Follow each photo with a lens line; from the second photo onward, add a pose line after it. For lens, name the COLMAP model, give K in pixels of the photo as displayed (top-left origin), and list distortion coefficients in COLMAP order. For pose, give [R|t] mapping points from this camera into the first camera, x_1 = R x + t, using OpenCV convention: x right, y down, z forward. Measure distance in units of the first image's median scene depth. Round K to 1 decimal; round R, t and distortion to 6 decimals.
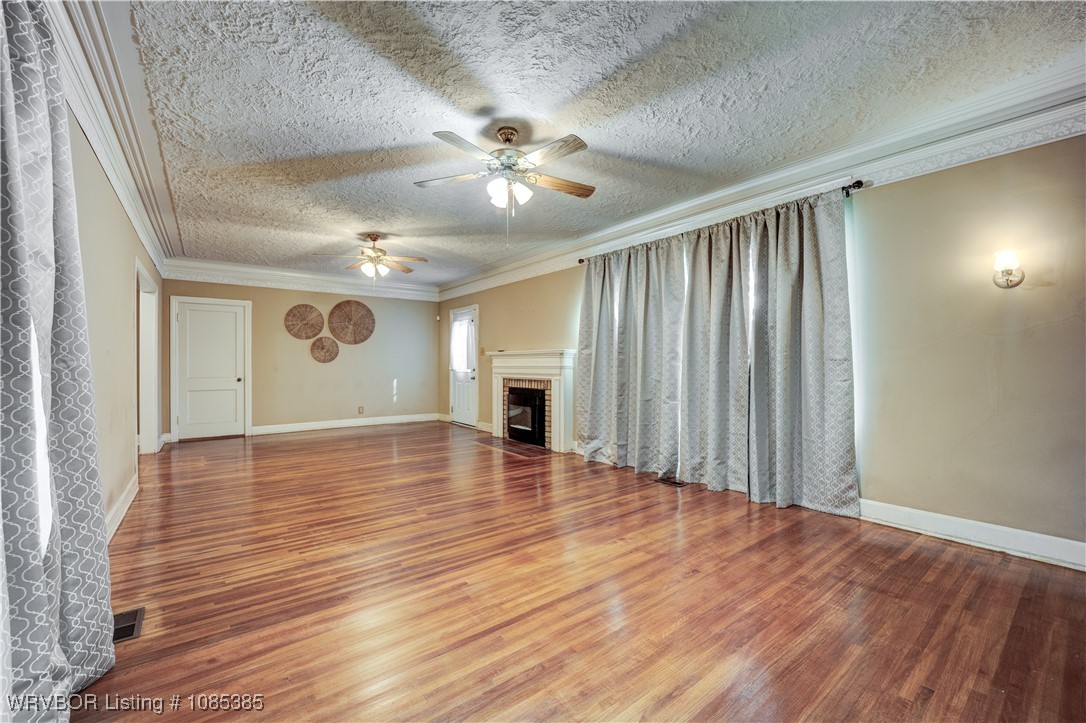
lens RADIAL K [[439.5, 0, 541.2], [0, 439.5, 364.1], [0, 0, 1]] dist [-0.017106, 0.000165]
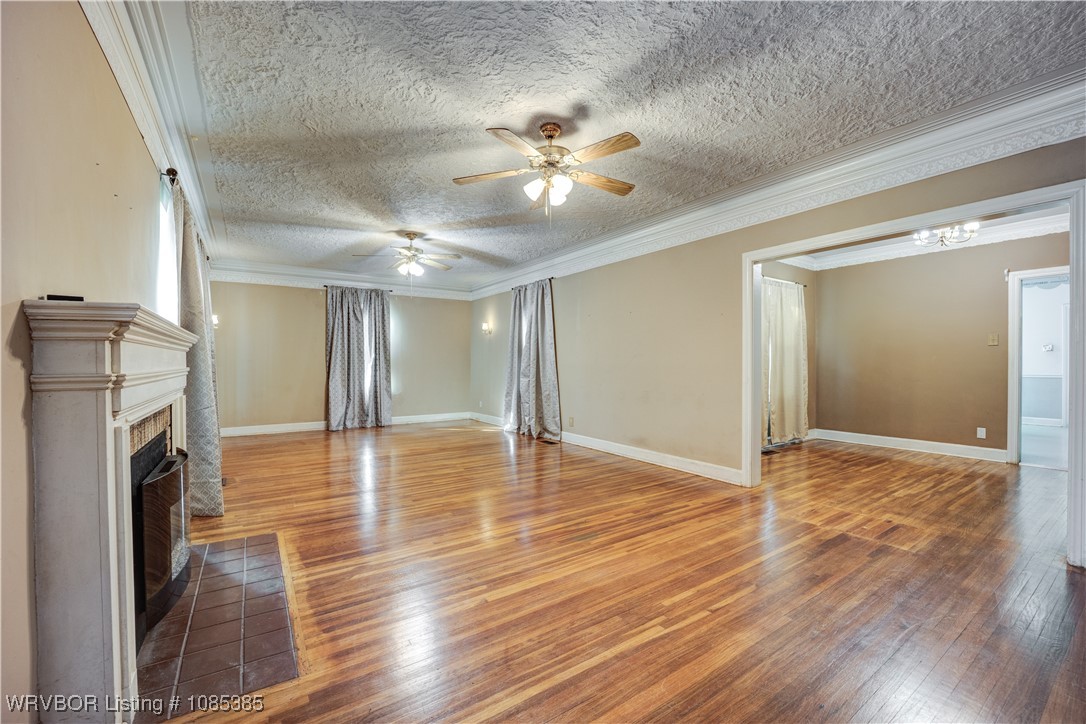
lens RADIAL K [[439.5, 0, 543.7], [0, 439.5, 365.5], [0, 0, 1]] dist [-0.017106, 0.000165]
pose [[-0.998092, 0.004199, 0.061595, -0.361403], [0.004909, 0.999923, 0.011373, -0.003455], [-0.061543, 0.011654, -0.998036, 1.372892]]
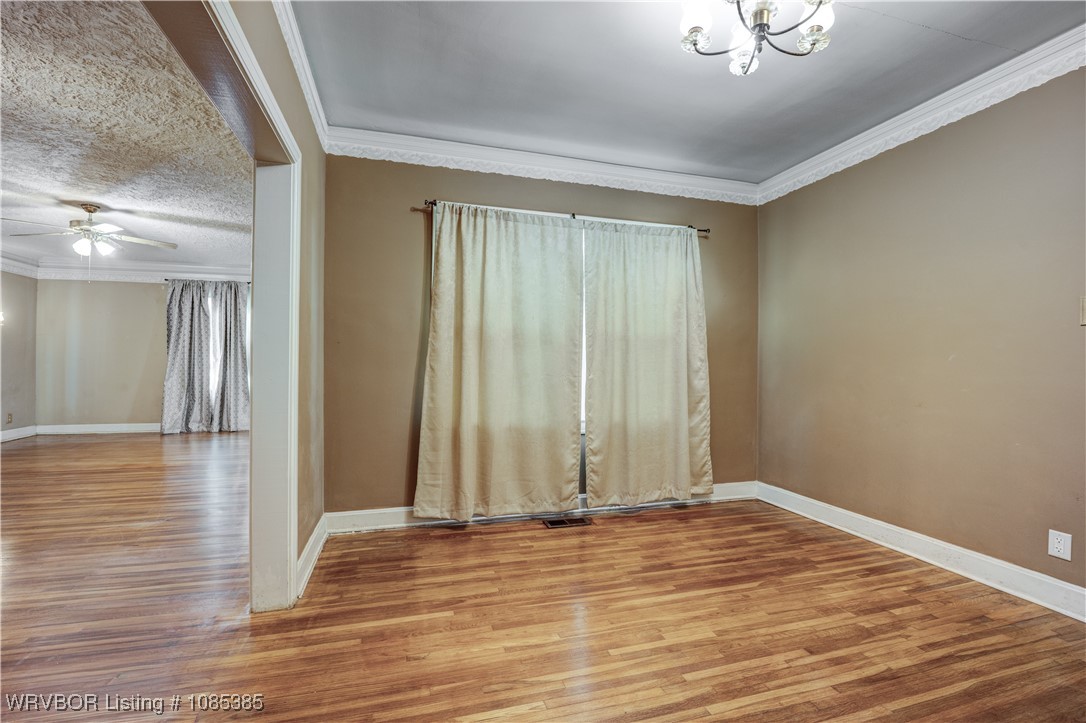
lens RADIAL K [[439.5, 0, 545.4], [0, 439.5, 357.4], [0, 0, 1]] dist [-0.017106, 0.000165]
pose [[-0.920529, 0.003318, 0.390661, -1.032309], [-0.001263, 0.999933, -0.011468, 0.002647], [-0.390673, -0.011051, -0.920463, 0.861310]]
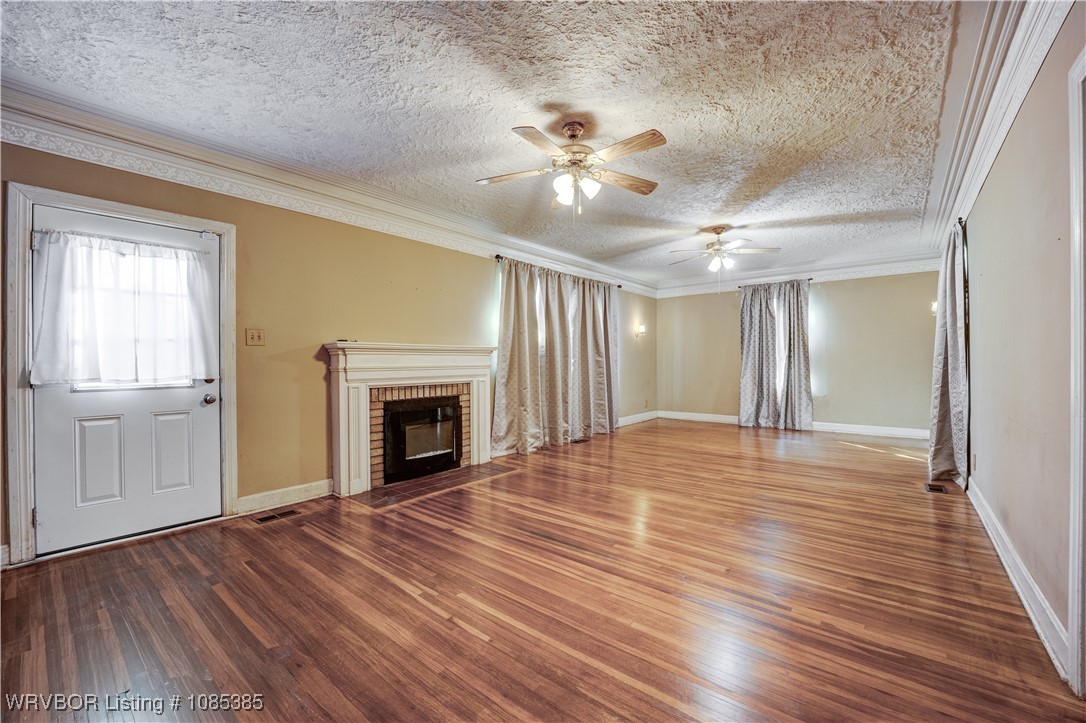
lens RADIAL K [[439.5, 0, 541.5], [0, 439.5, 363.9], [0, 0, 1]] dist [-0.017106, 0.000165]
pose [[-0.227094, -0.002185, 0.973870, -0.804055], [0.009505, 0.999945, 0.004460, -0.000652], [-0.973826, 0.010270, -0.227061, 1.034894]]
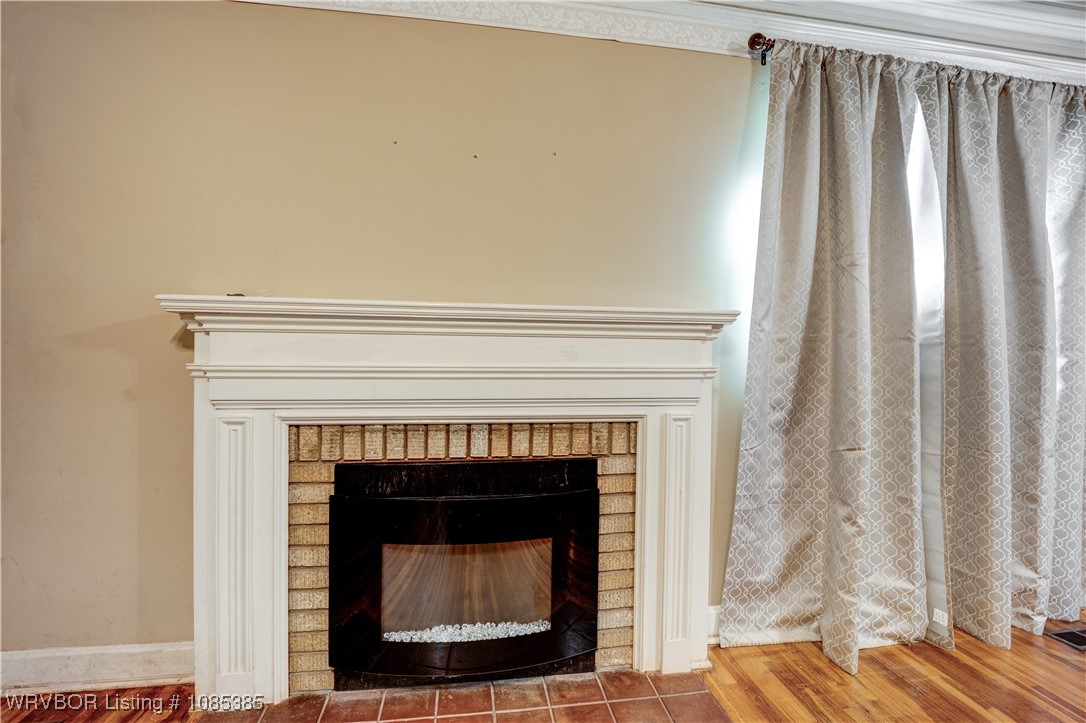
lens RADIAL K [[474.2, 0, 544.9], [0, 474.2, 359.5], [0, 0, 1]] dist [-0.022106, 0.000789]
pose [[0.479175, 0.005295, 0.877704, -0.260007], [-0.009361, 0.999956, -0.000922, -0.000456], [-0.877670, -0.007774, 0.479203, 0.889292]]
